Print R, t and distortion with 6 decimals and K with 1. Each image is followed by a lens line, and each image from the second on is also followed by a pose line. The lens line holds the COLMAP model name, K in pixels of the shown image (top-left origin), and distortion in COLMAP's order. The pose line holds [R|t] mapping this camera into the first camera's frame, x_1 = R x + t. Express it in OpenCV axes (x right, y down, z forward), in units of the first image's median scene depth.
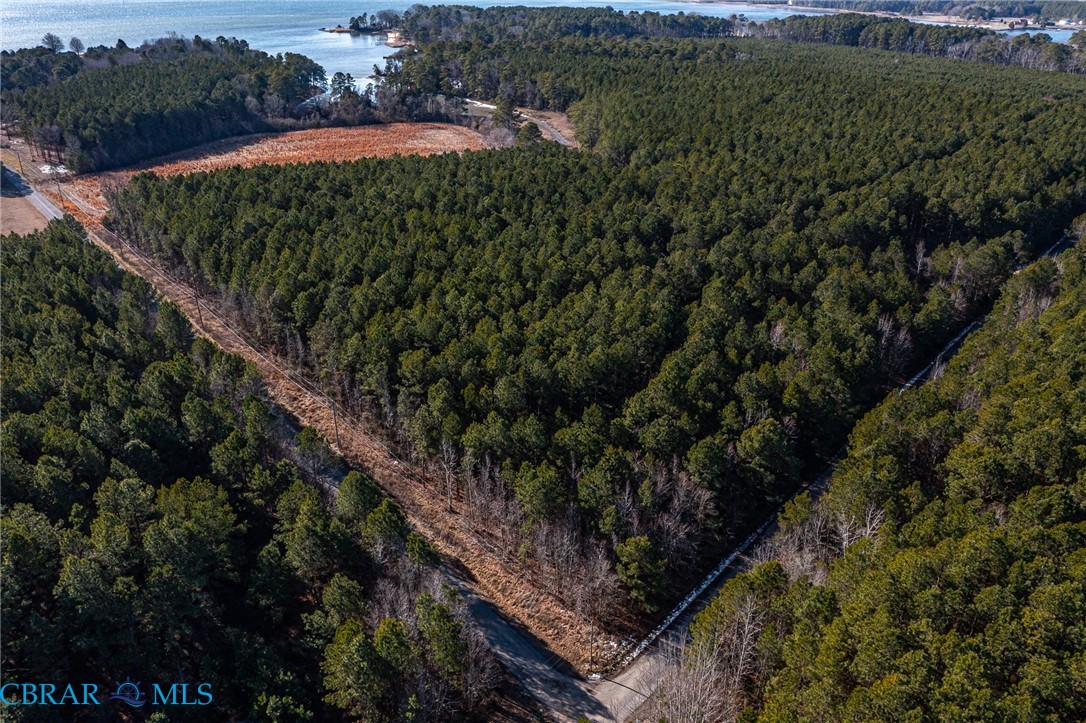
lens RADIAL K [[859.8, 0, 544.0], [0, 859.8, 361.6], [0, 0, 1]] dist [-0.017671, 0.018113]
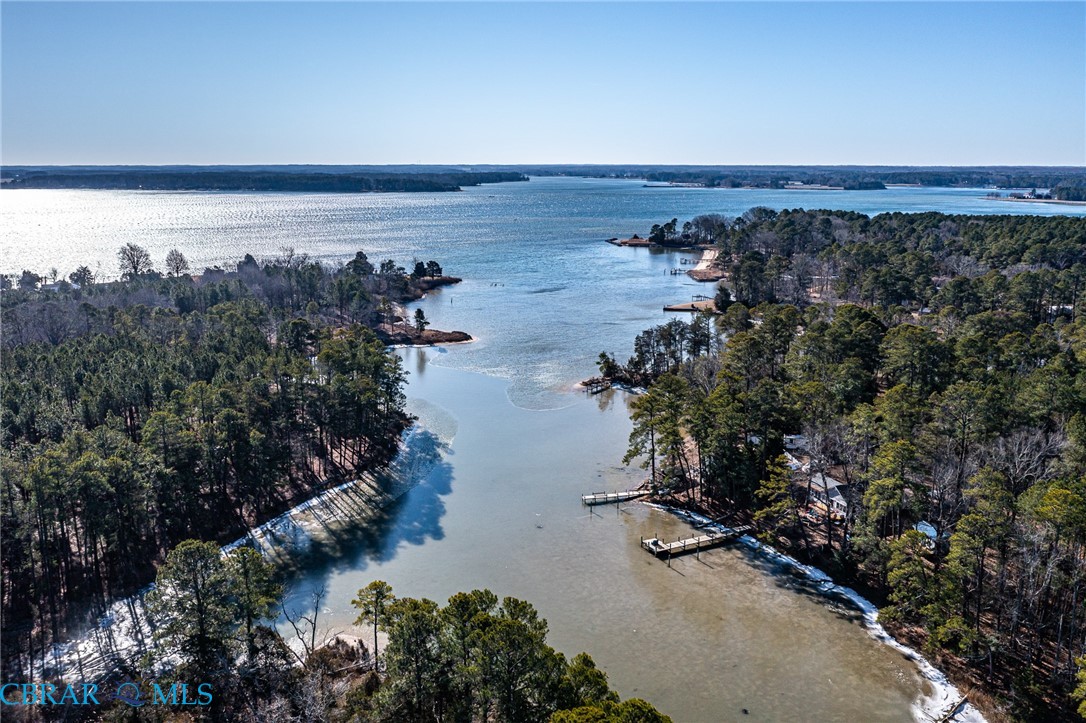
lens RADIAL K [[859.8, 0, 549.3], [0, 859.8, 356.4], [0, 0, 1]] dist [-0.017671, 0.018113]
pose [[0.925006, 0.076890, -0.372091, -0.060533], [-0.156966, 0.969167, -0.189940, -0.214571], [0.346014, 0.234101, 0.908554, 0.513917]]
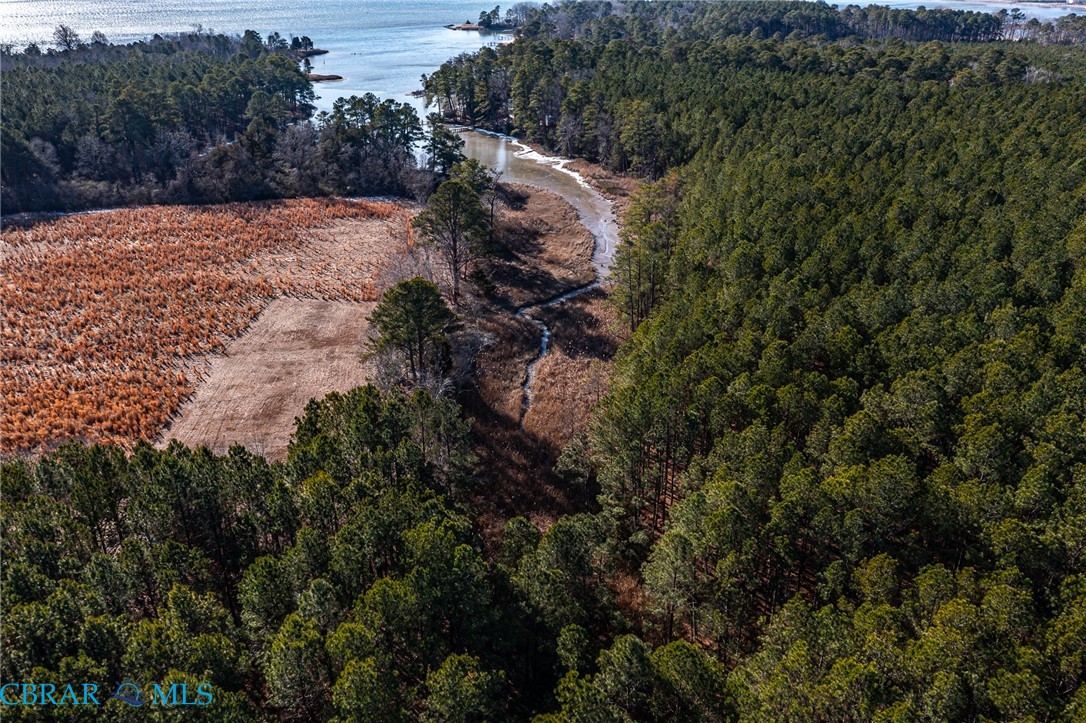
lens RADIAL K [[859.8, 0, 546.5], [0, 859.8, 360.7], [0, 0, 1]] dist [-0.017671, 0.018113]
pose [[0.972019, 0.092220, -0.216045, 0.046880], [-0.093310, 0.995624, 0.005167, -0.111337], [0.215576, 0.015136, 0.976370, 0.303416]]
